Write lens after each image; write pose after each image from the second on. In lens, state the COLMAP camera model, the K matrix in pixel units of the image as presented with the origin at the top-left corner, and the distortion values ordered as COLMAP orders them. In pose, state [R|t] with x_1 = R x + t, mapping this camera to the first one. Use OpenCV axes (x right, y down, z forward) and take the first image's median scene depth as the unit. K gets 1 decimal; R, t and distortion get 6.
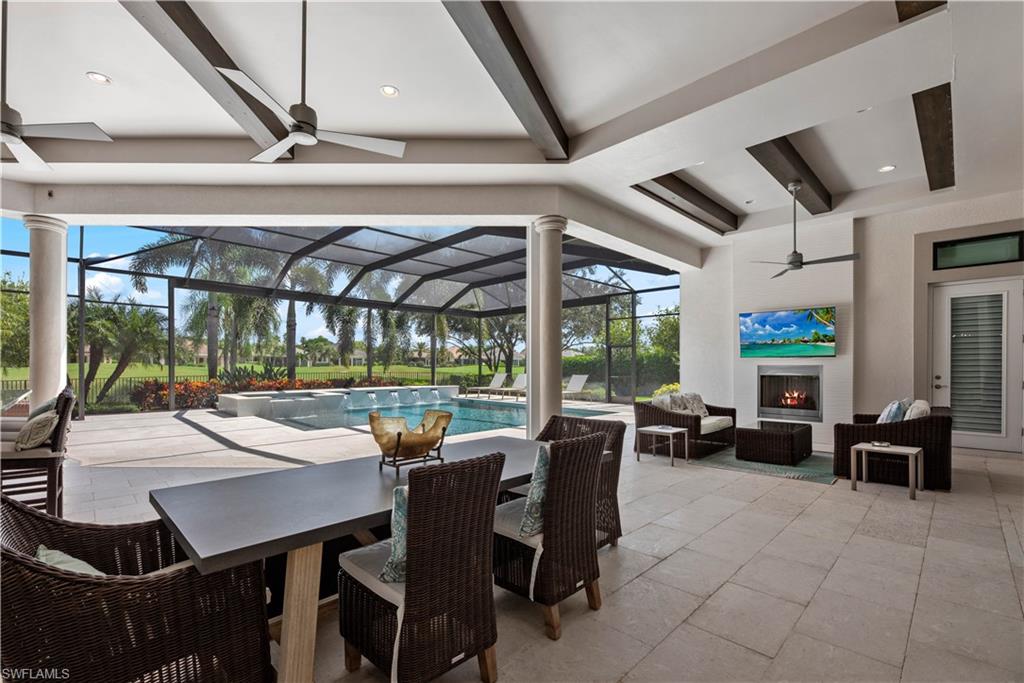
lens RADIAL K [[444.5, 0, 496.9], [0, 444.5, 366.4], [0, 0, 1]] dist [-0.000783, -0.000484]
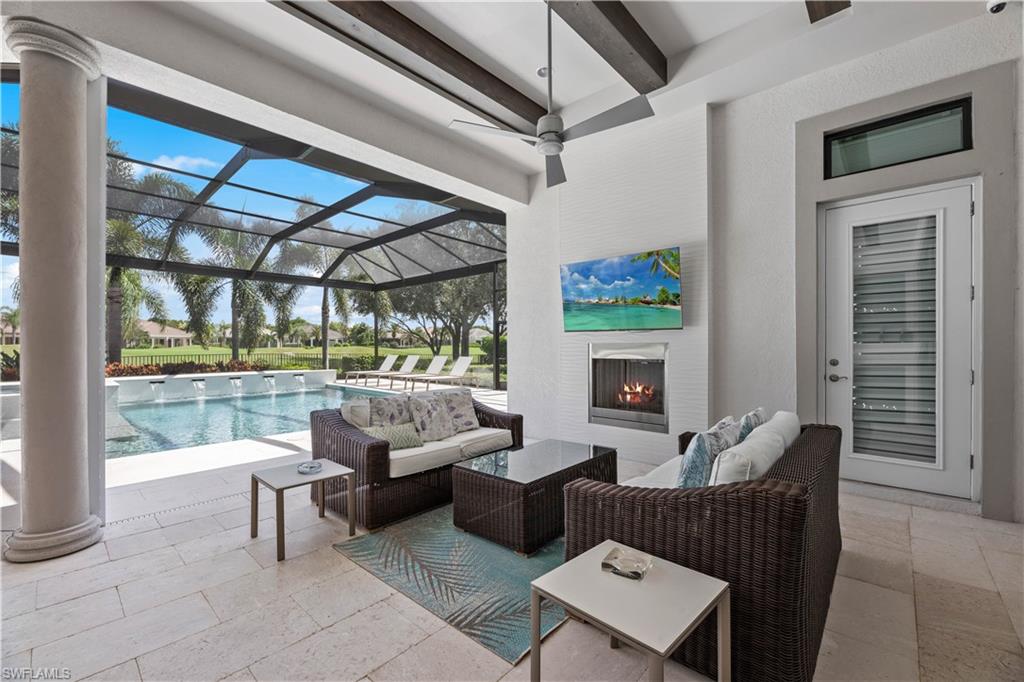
lens RADIAL K [[421.5, 0, 512.0], [0, 421.5, 341.0], [0, 0, 1]] dist [0.000592, 0.000246]
pose [[0.997785, -0.004348, 0.066376, 0.332584], [0.005231, 0.999900, -0.013140, 0.001324], [-0.066313, 0.013458, 0.997708, 0.296185]]
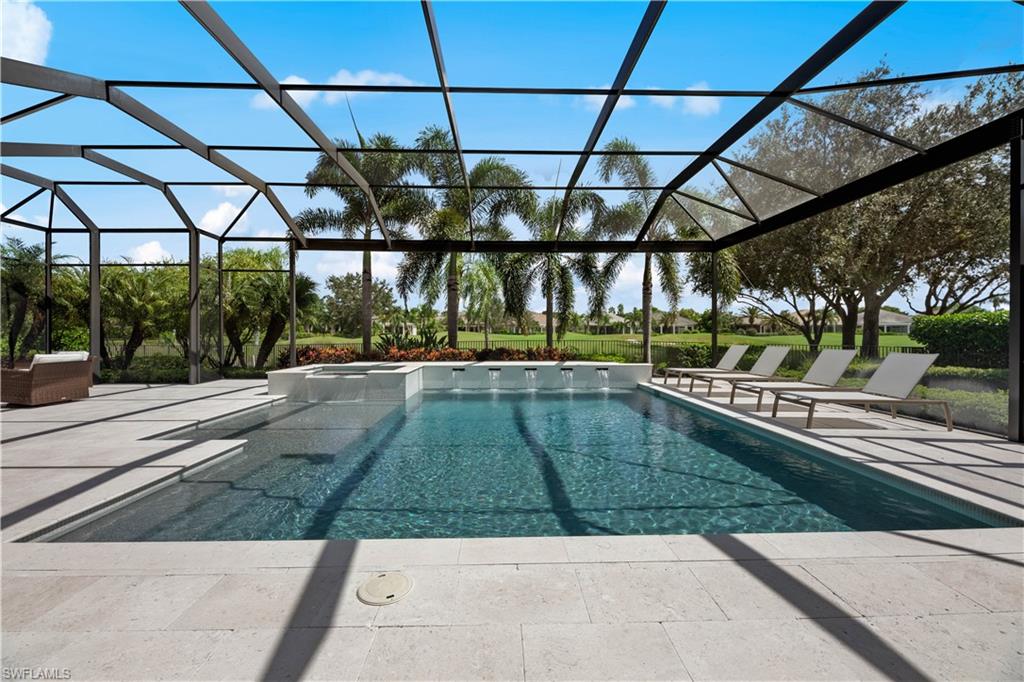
lens RADIAL K [[416.8, 0, 512.0], [0, 416.8, 341.0], [0, 0, 1]] dist [0.000659, -0.000123]
pose [[0.744945, 0.010390, -0.667045, 0.257932], [-0.000435, 0.999886, 0.015089, 0.005418], [0.667126, -0.010950, 0.744864, 0.758311]]
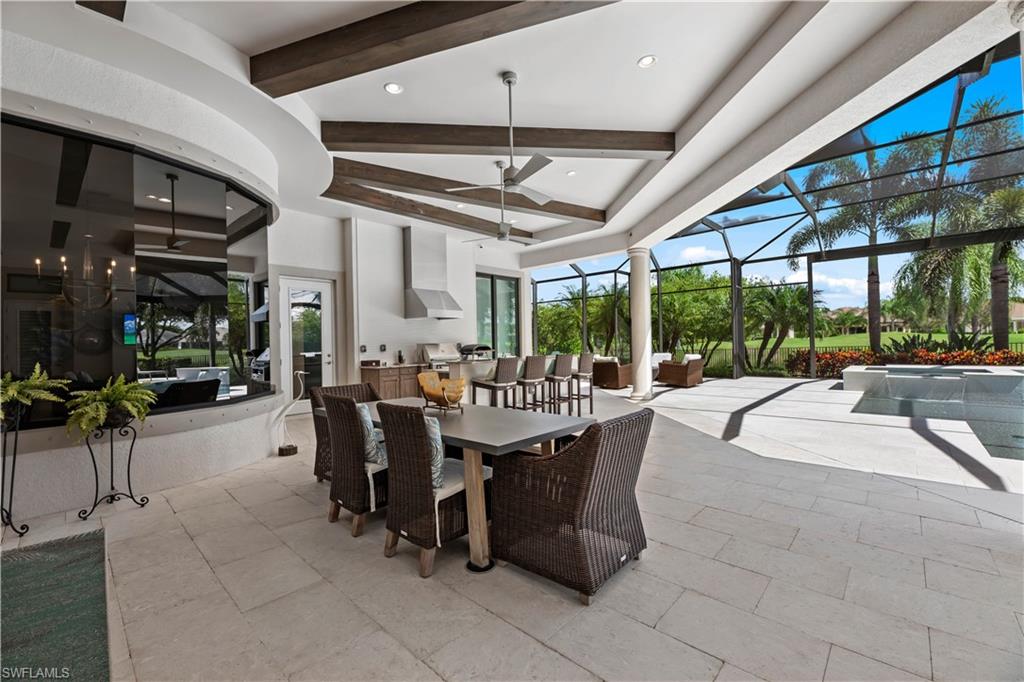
lens RADIAL K [[416.8, 0, 512.0], [0, 416.8, 341.0], [0, 0, 1]] dist [0.000659, -0.000123]
pose [[0.062526, -0.006611, -0.998021, 0.265677], [0.020776, 0.999770, -0.005321, 0.000418], [0.997827, -0.020402, 0.062649, 0.255613]]
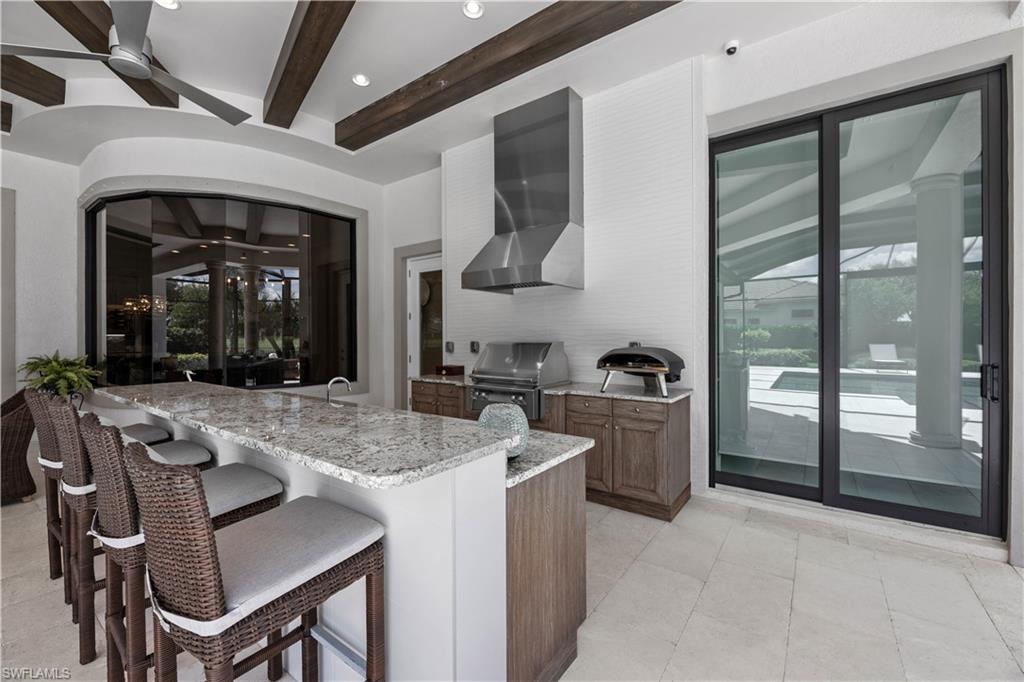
lens RADIAL K [[421.5, 0, 512.0], [0, 421.5, 341.0], [0, 0, 1]] dist [0.000592, 0.000246]
pose [[-0.984456, -0.003798, -0.175588, -0.466273], [-0.004621, 0.999980, 0.004278, -0.005102], [0.175568, 0.005023, -0.984454, 0.533770]]
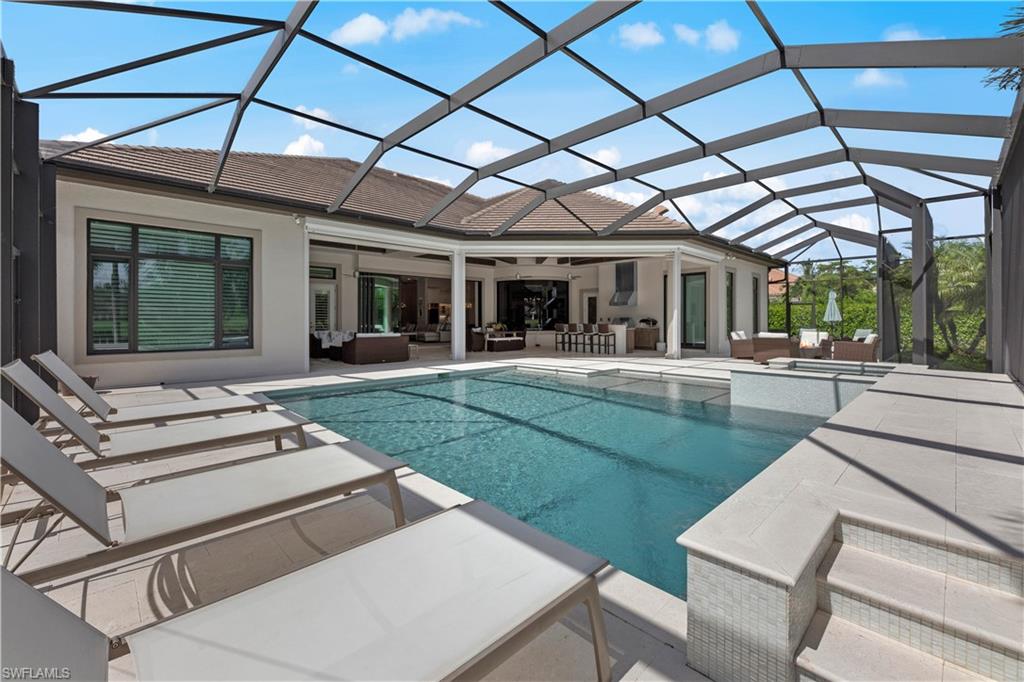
lens RADIAL K [[426.1, 0, 503.5], [0, 426.1, 325.1], [0, 0, 1]] dist [0.000264, -0.000036]
pose [[-0.999996, 0.000056, 0.002895, -0.069941], [0.000106, 0.999854, 0.017100, -0.001222], [-0.002893, 0.017100, -0.999850, 1.861994]]
